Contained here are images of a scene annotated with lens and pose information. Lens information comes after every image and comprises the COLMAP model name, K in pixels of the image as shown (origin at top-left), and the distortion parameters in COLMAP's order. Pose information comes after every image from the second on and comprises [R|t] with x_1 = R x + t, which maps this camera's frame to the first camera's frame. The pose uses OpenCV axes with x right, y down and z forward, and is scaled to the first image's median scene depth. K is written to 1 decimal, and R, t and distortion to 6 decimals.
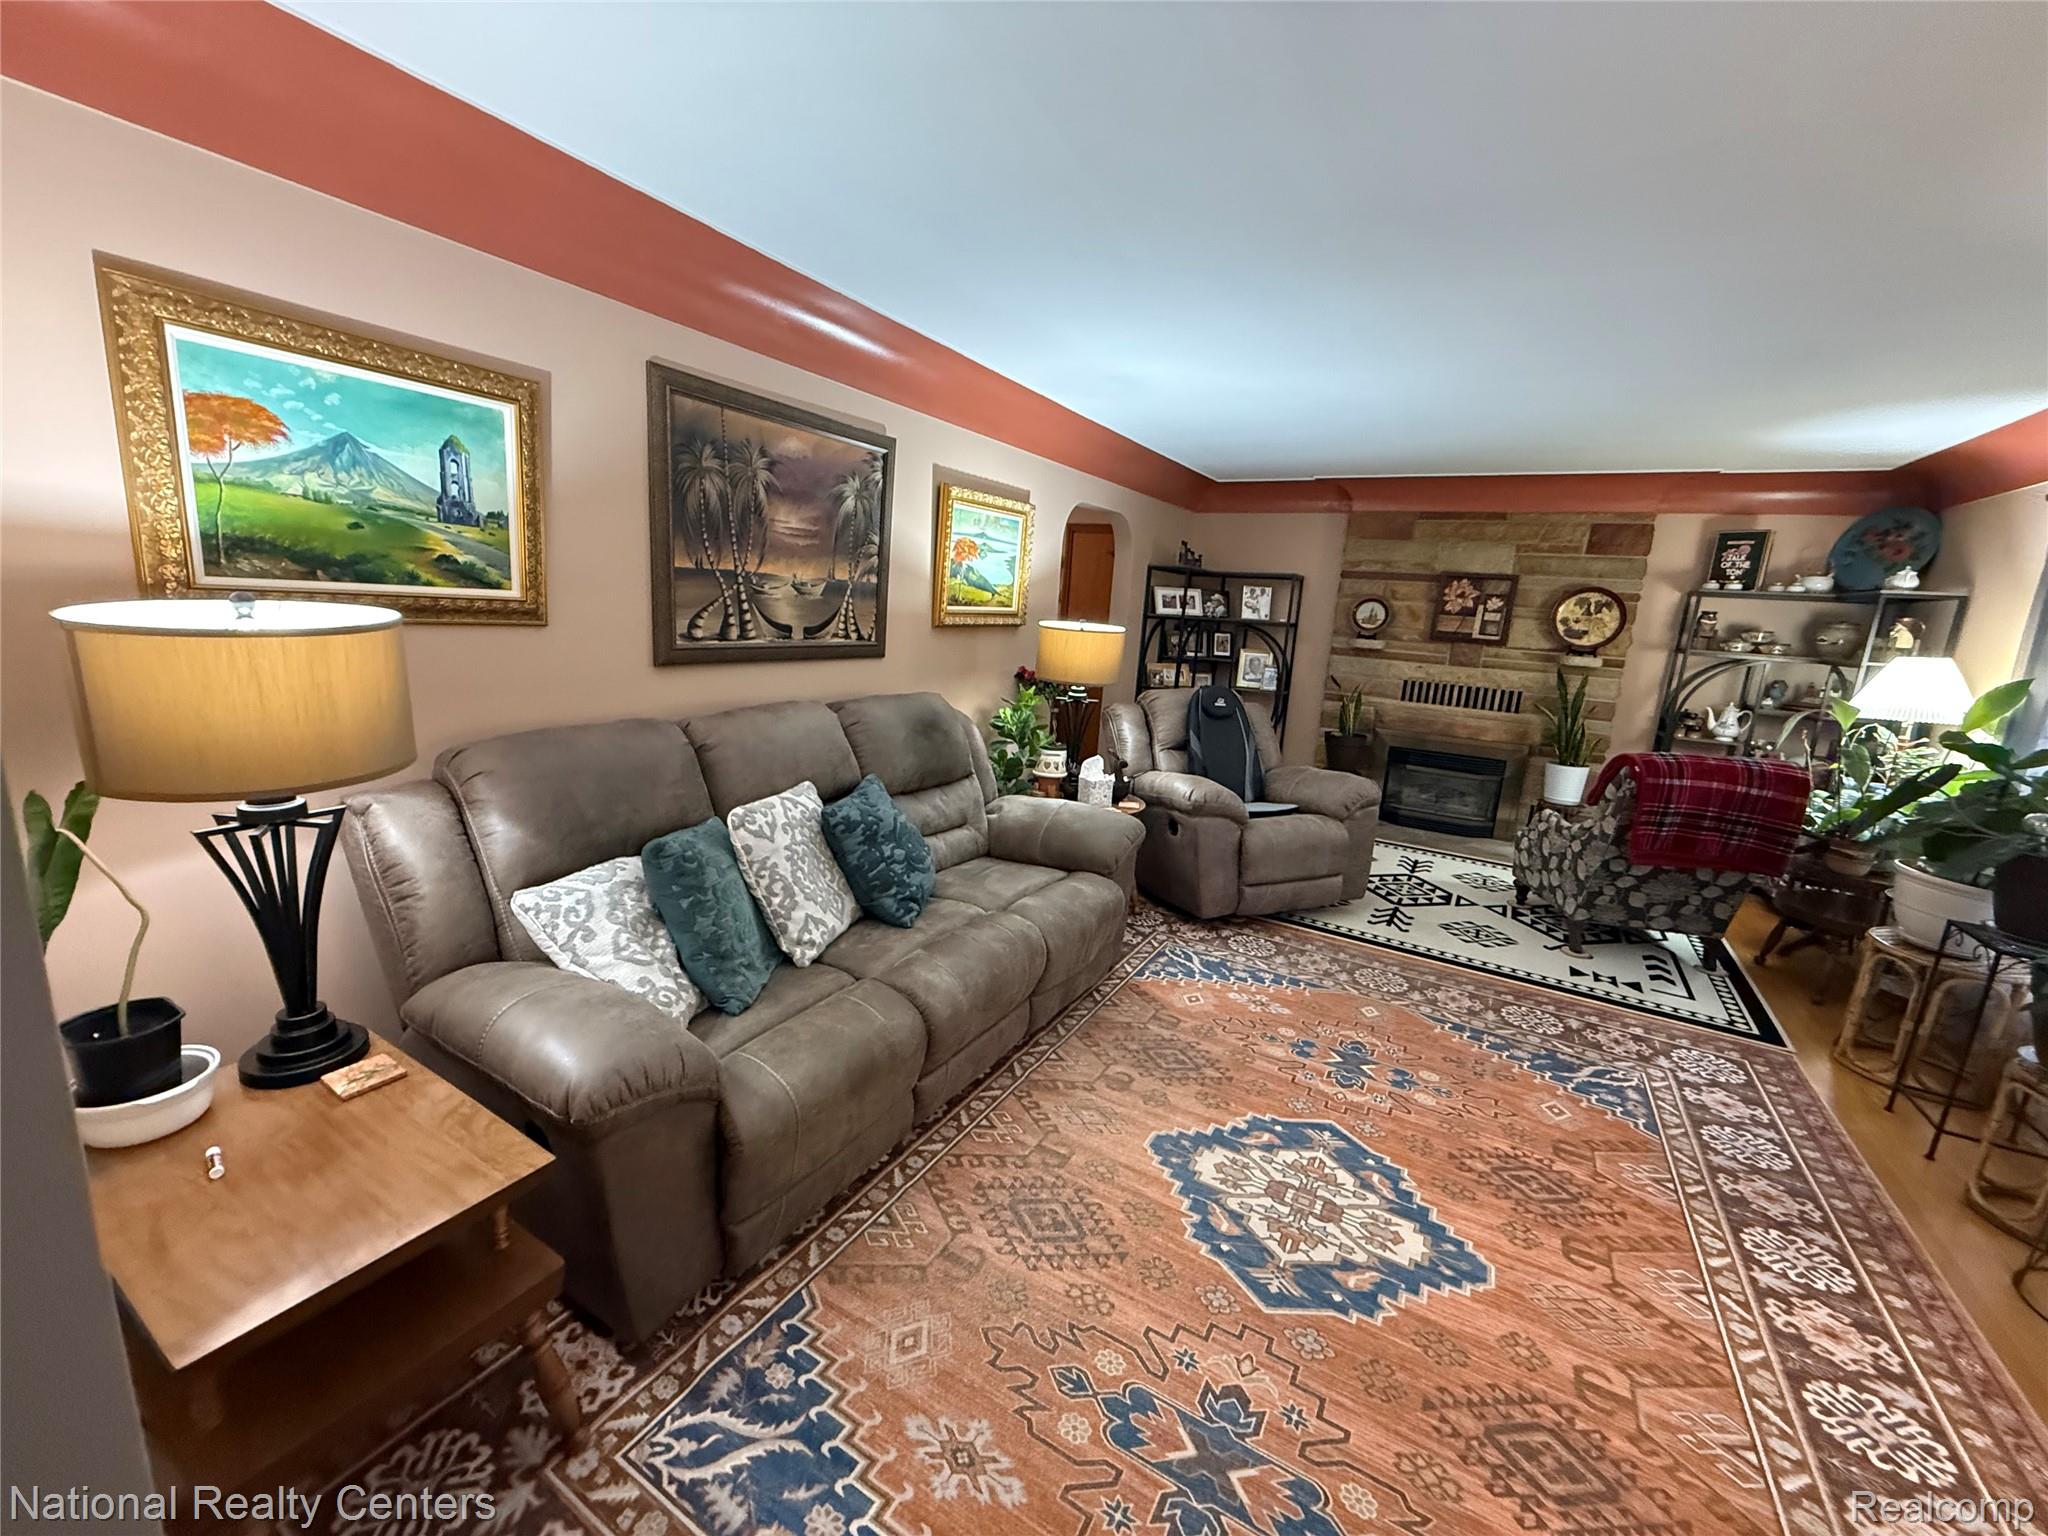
lens RADIAL K [[812.5, 0, 1018.6], [0, 812.5, 768.2], [0, 0, 1]] dist [0.000333, -0.000103]
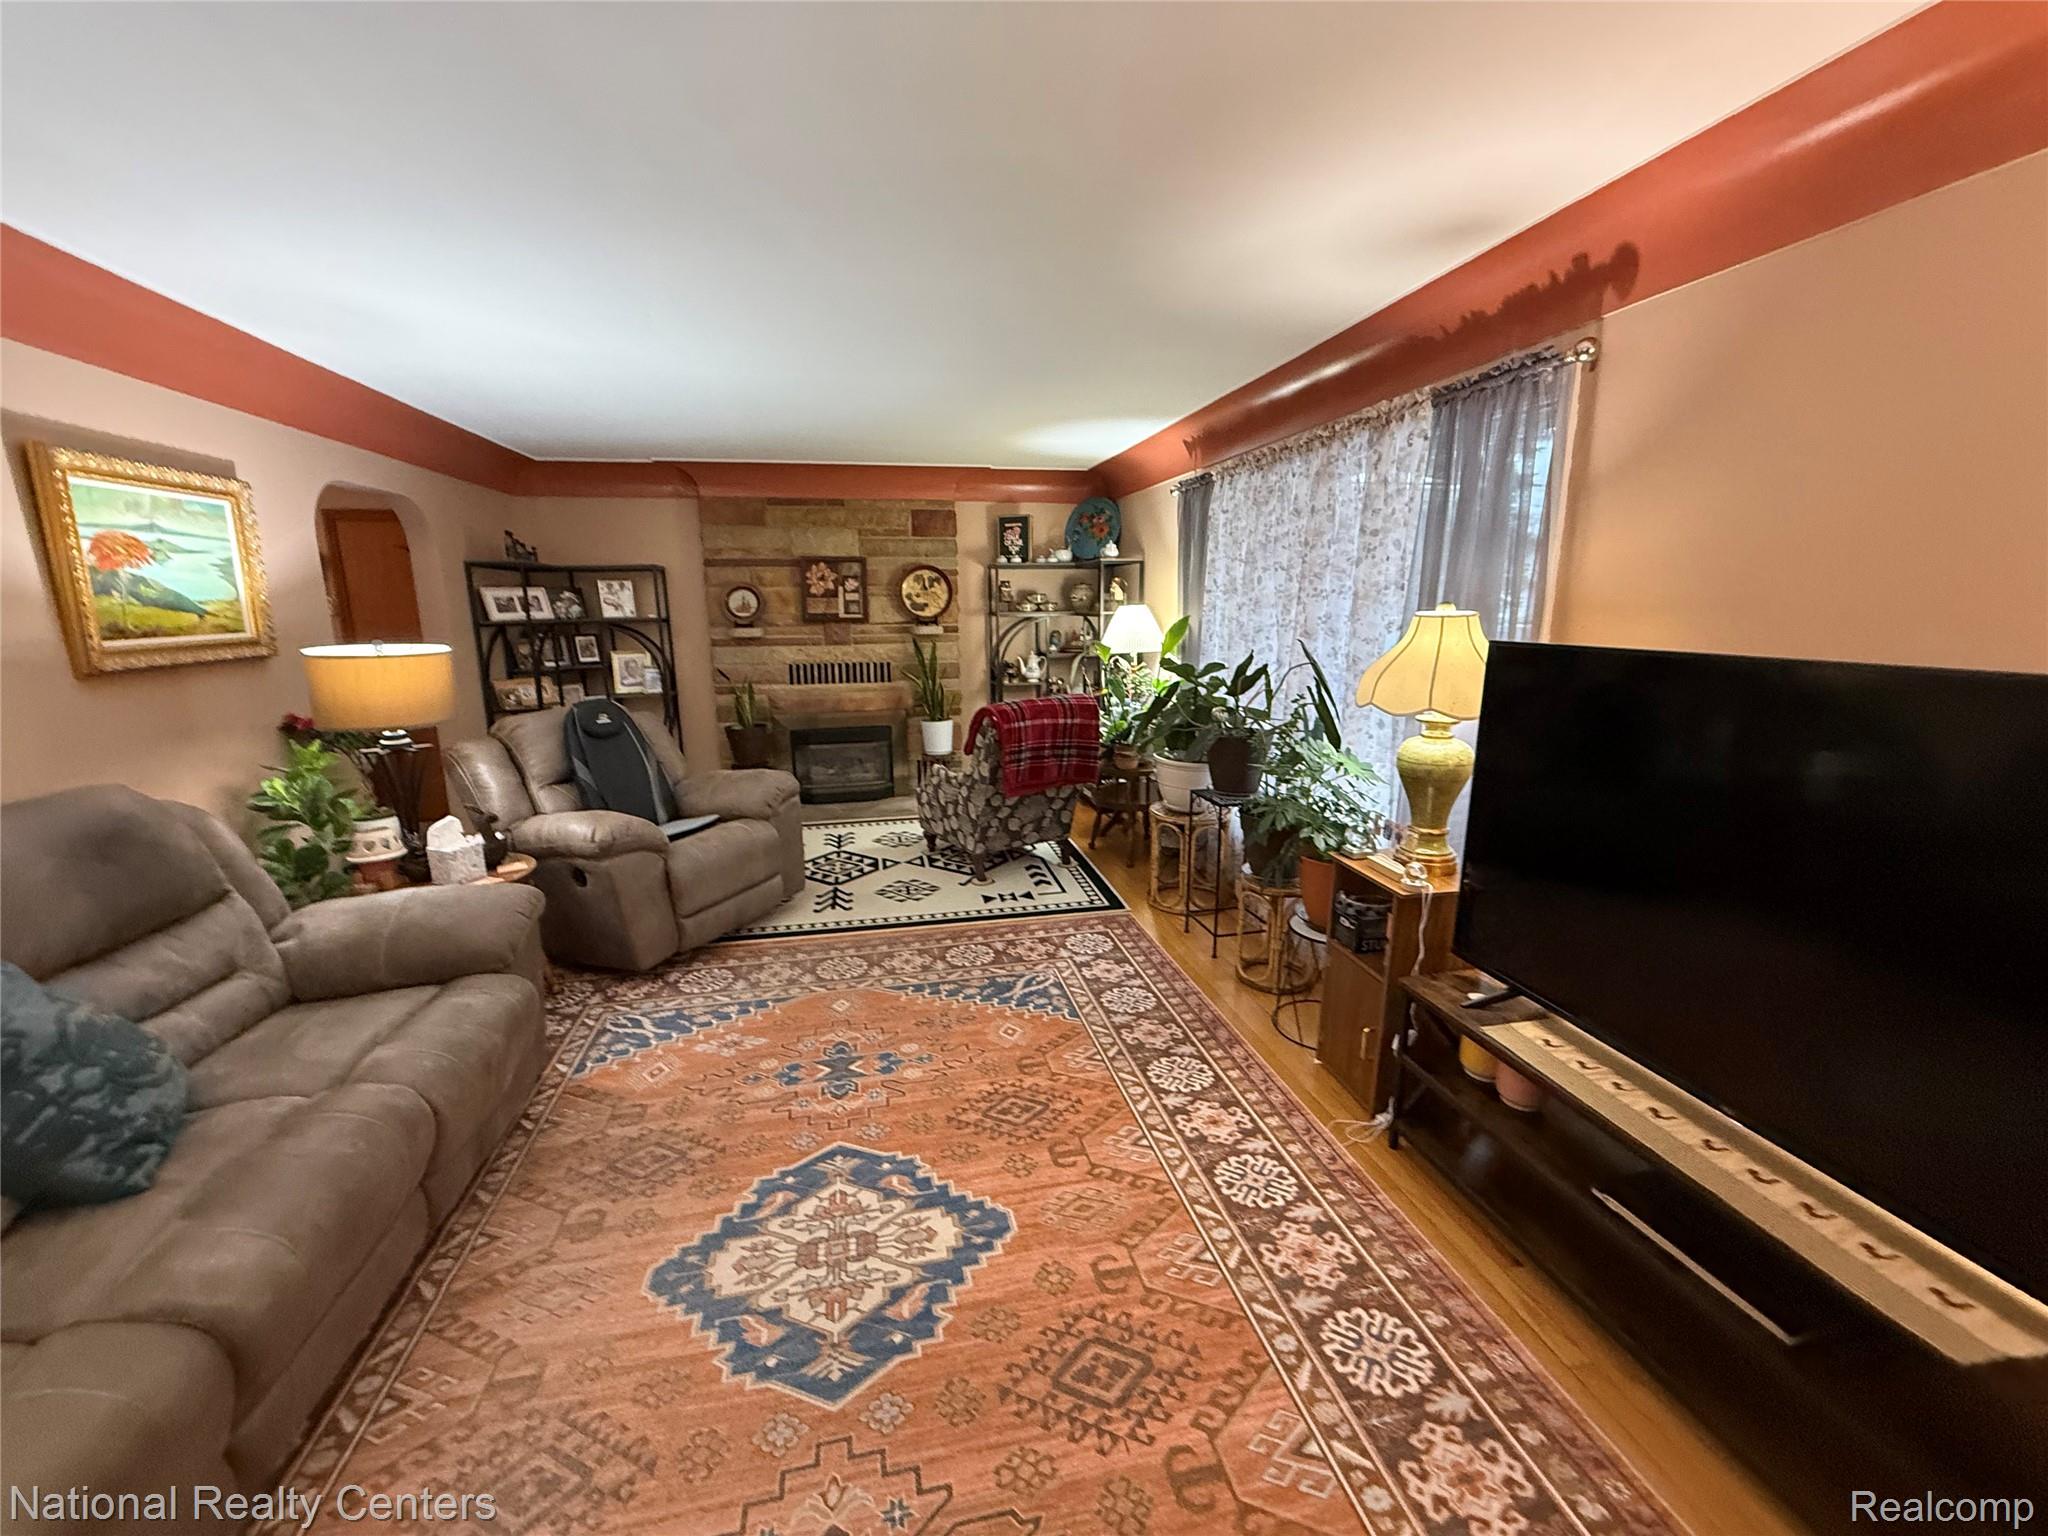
lens RADIAL K [[812.5, 0, 1017.7], [0, 812.5, 768.8], [0, 0, 1]] dist [0.000333, -0.000103]
pose [[0.740129, -0.204471, 0.640626, 0.016910], [0.194205, 0.977052, 0.087481, -0.027891], [-0.643812, 0.059666, 0.762854, 0.094467]]
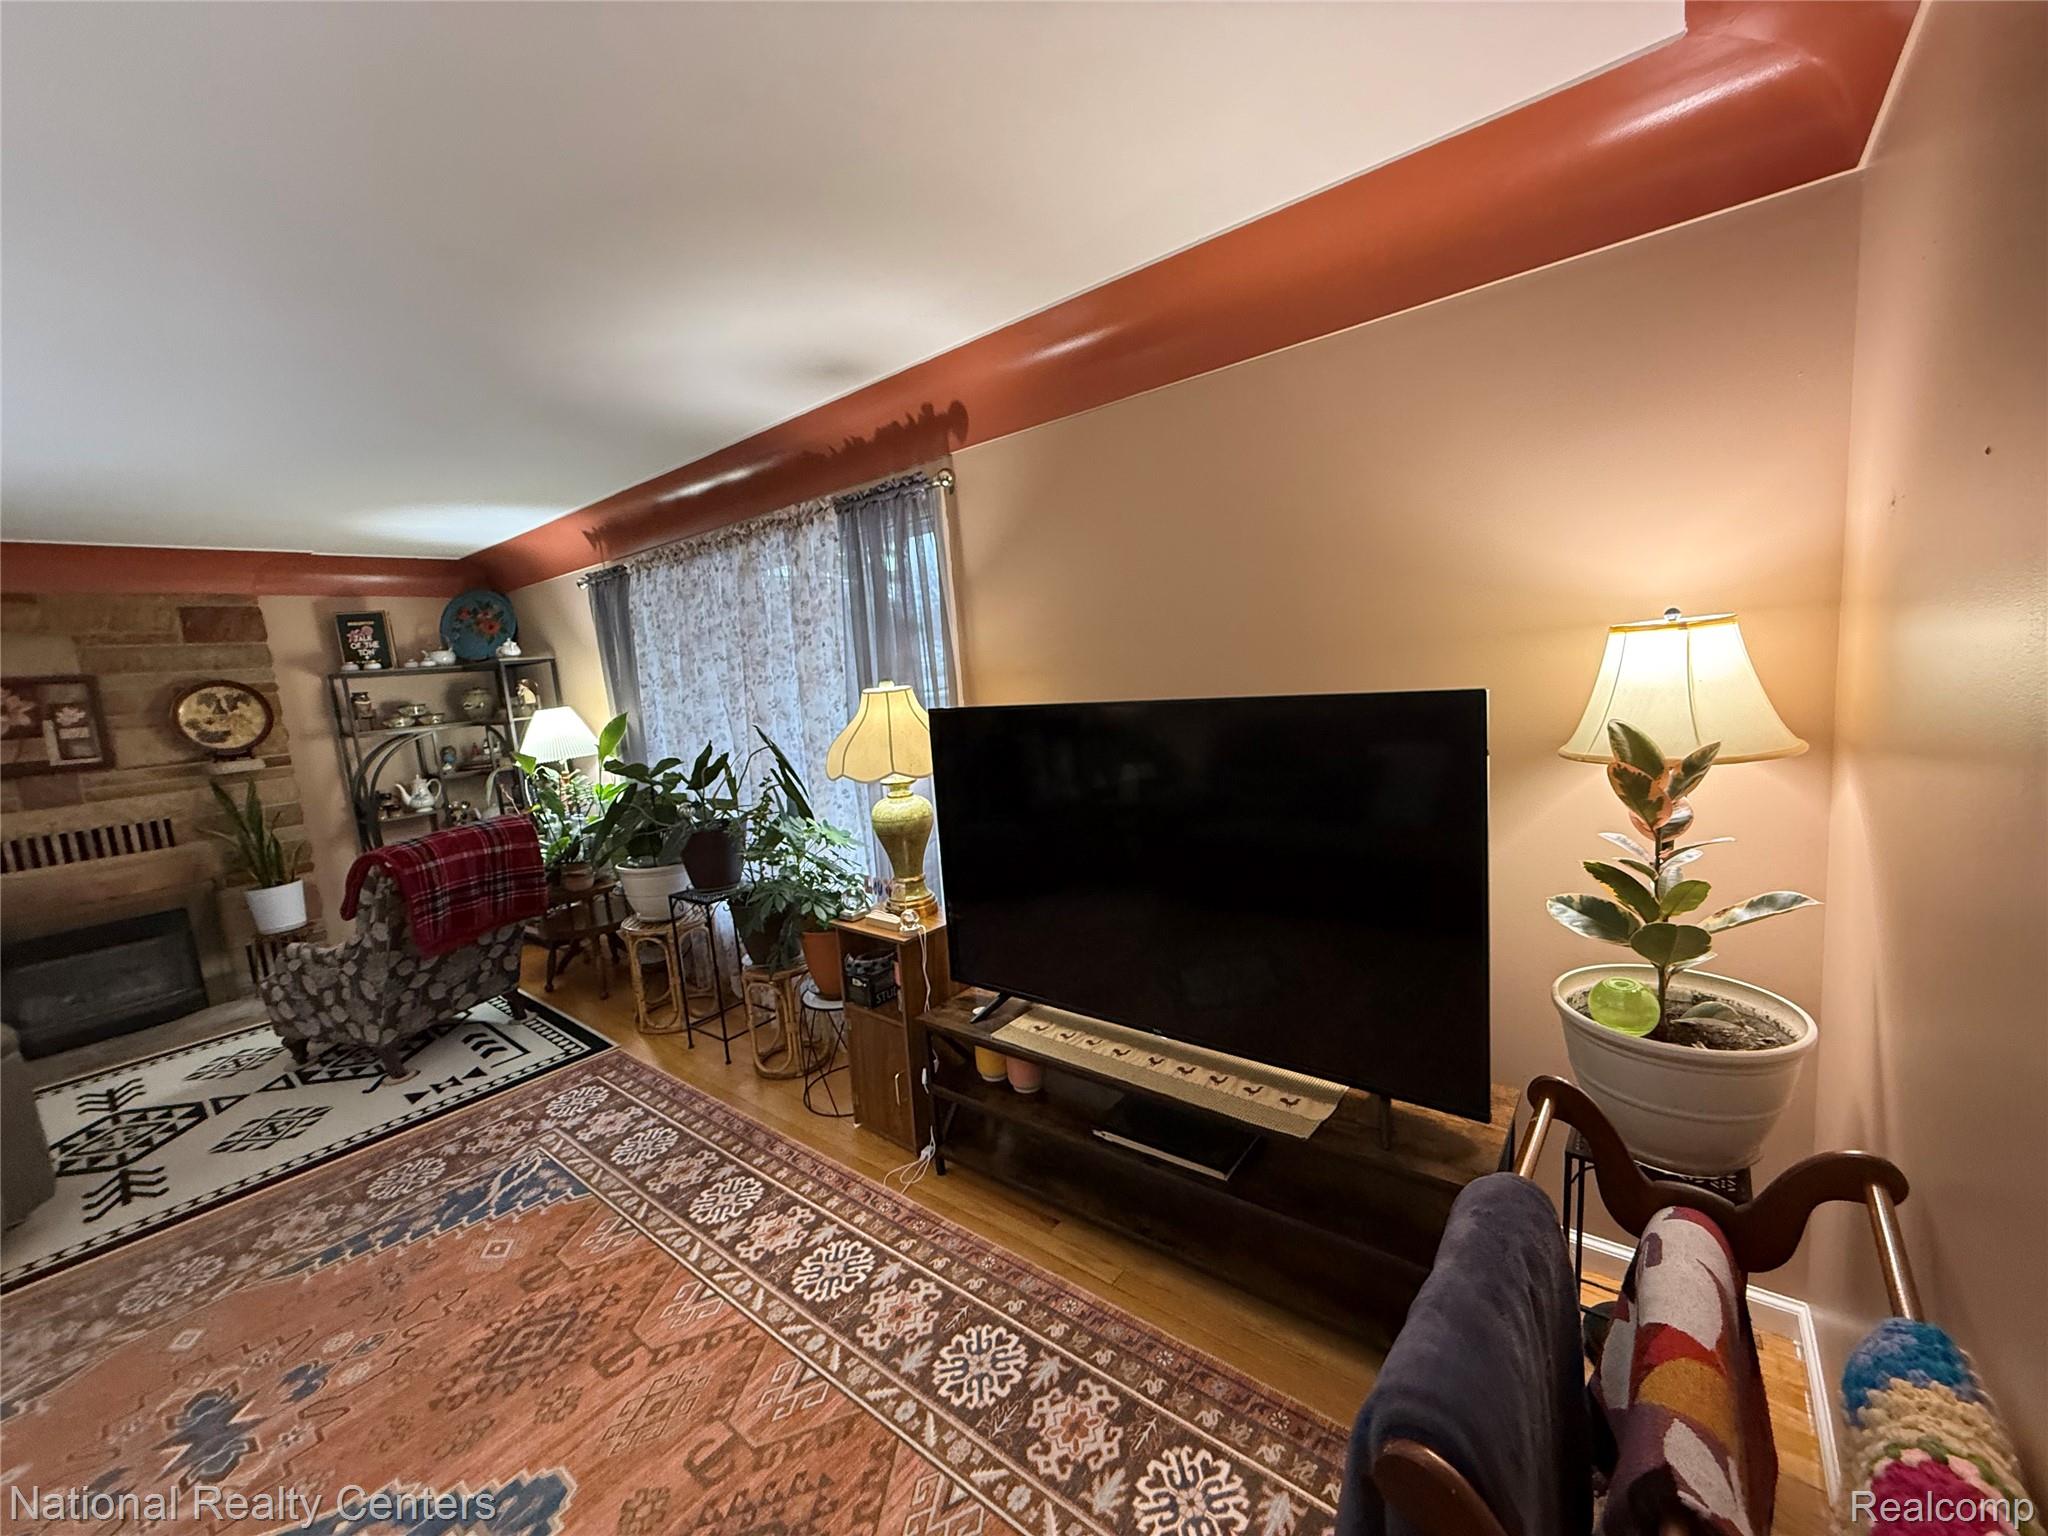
lens RADIAL K [[812.5, 0, 1018.9], [0, 812.5, 768.4], [0, 0, 1]] dist [0.000333, -0.000103]
pose [[0.144188, -0.204264, 0.968239, -0.009953], [0.294268, 0.943049, 0.155128, -0.038994], [-0.944783, 0.262555, 0.196085, 0.126145]]
